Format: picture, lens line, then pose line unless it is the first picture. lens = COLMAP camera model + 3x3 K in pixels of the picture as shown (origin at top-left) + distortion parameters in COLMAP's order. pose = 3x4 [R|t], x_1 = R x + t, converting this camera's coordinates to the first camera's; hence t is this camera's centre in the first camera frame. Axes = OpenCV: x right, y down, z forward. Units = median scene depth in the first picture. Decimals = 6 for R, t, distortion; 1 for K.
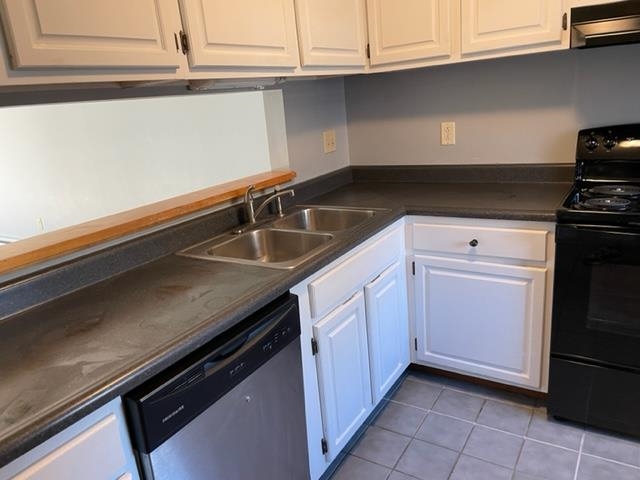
lens RADIAL K [[484.2, 0, 320.0], [0, 484.2, 240.0], [0, 0, 1]] dist [0.002356, 0.000462]
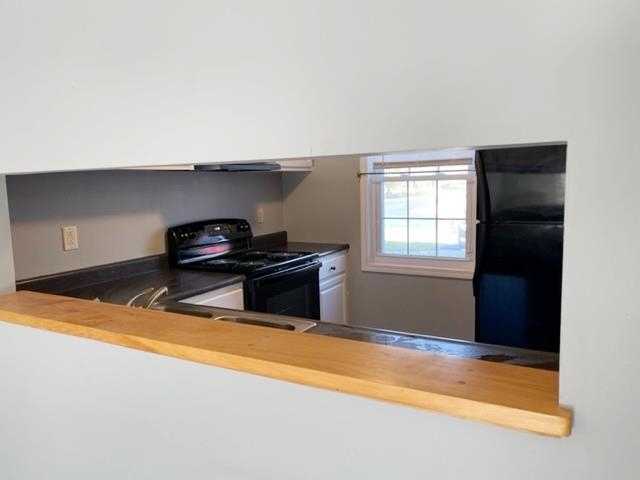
lens RADIAL K [[484.2, 0, 320.0], [0, 484.2, 240.0], [0, 0, 1]] dist [0.002356, 0.000462]
pose [[-0.042030, -0.024477, 0.998816, -0.825432], [0.310434, 0.949900, 0.036342, -0.114799], [-0.949665, 0.311594, -0.032326, 0.661067]]
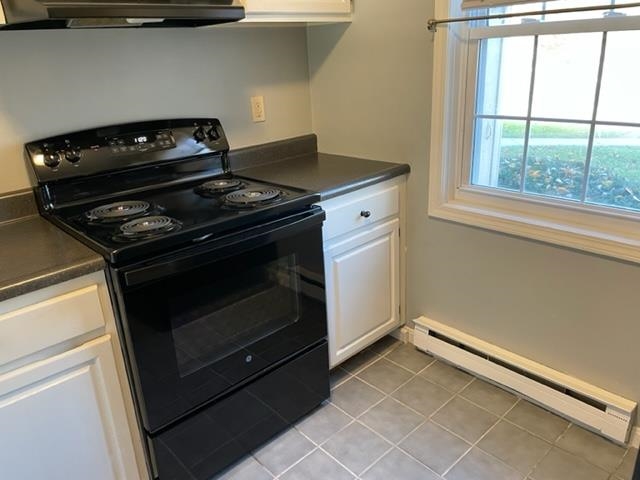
lens RADIAL K [[489.2, 0, 322.3], [0, 489.2, 259.1], [0, 0, 1]] dist [-0.003930, -0.003944]
pose [[0.247523, -0.291124, 0.924110, -0.069904], [0.299264, 0.930124, 0.212860, -0.088496], [-0.921506, 0.223865, 0.317350, 0.404703]]
